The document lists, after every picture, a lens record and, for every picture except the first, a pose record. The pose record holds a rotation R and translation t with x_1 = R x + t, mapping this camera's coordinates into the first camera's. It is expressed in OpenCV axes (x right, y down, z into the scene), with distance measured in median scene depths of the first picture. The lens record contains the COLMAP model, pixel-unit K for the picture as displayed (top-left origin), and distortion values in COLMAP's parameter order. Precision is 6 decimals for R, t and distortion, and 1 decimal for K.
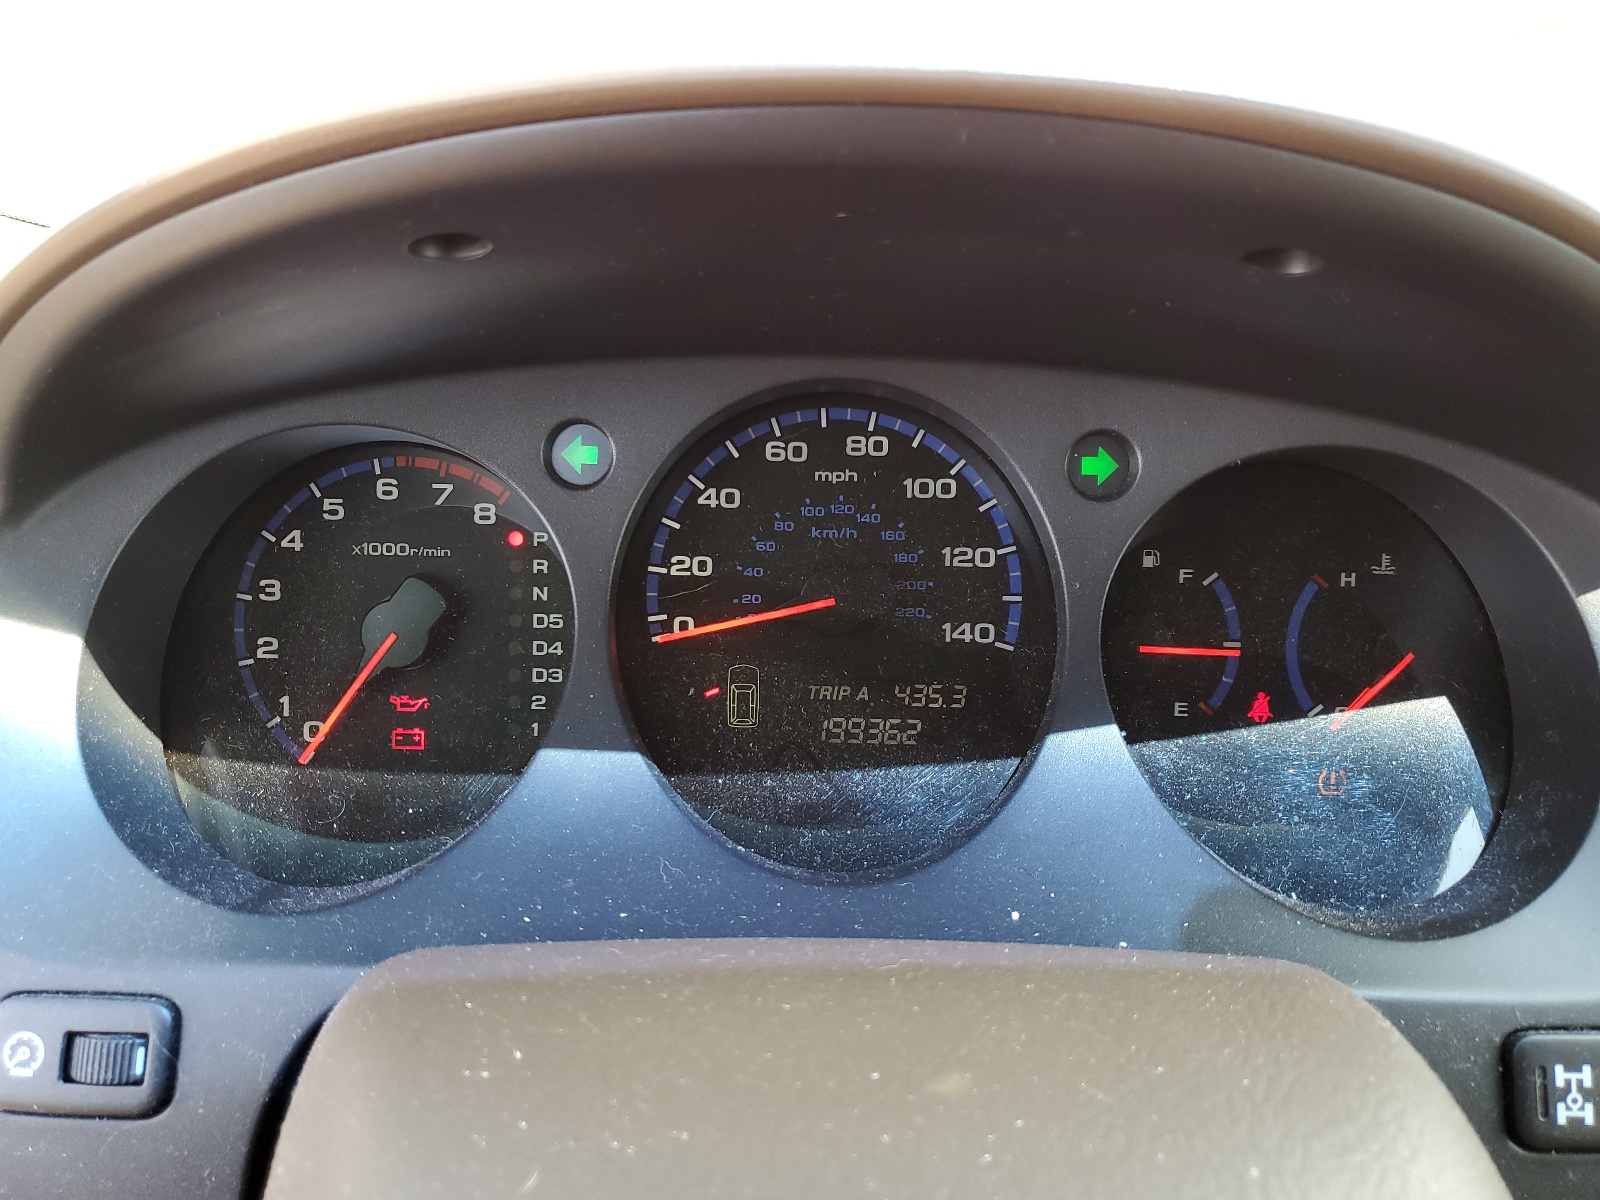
lens RADIAL K [[1209.7, 0, 800.5], [0, 1209.7, 598.1], [0, 0, 1]] dist [-0.008002, -0.001434]
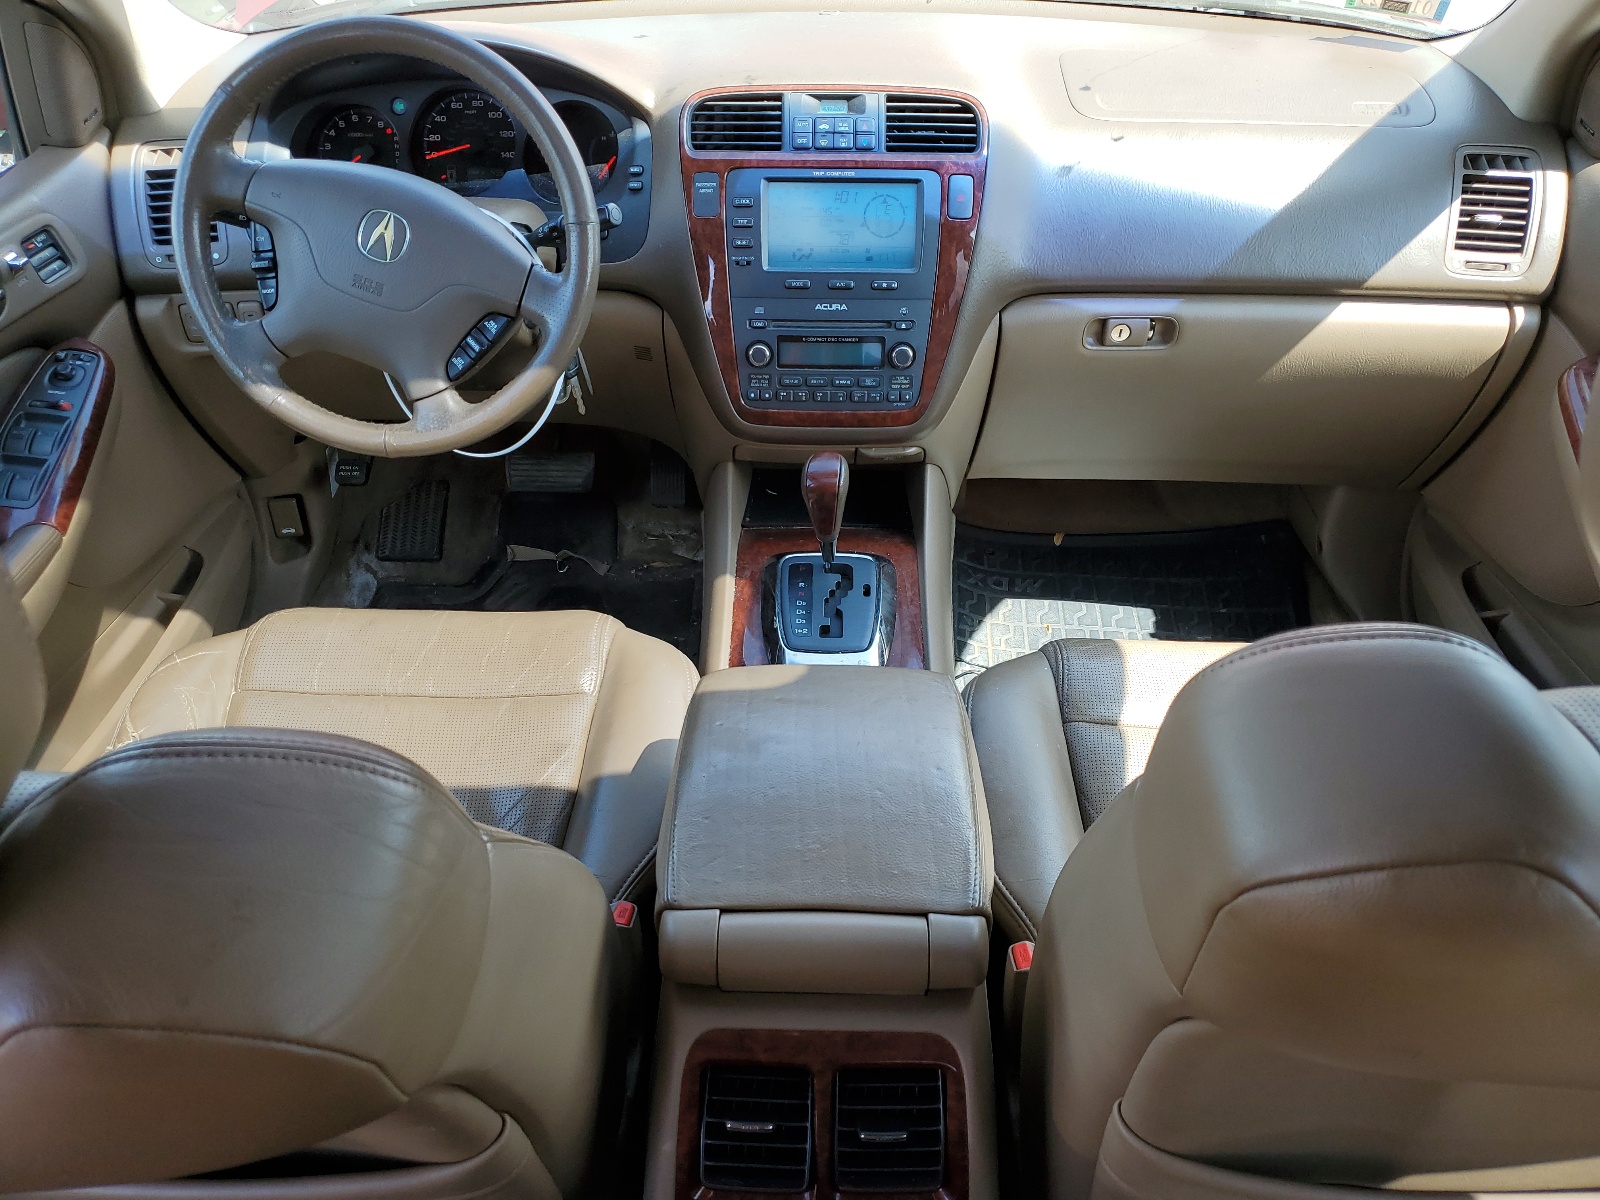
lens RADIAL K [[1209.7, 0, 798.1], [0, 1209.7, 600.0], [0, 0, 1]] dist [-0.008002, -0.001434]
pose [[0.998751, 0.001390, -0.049939, 1.250863], [0.010380, 0.972025, 0.234650, 0.511010], [0.048868, -0.234875, 0.970796, -2.996334]]
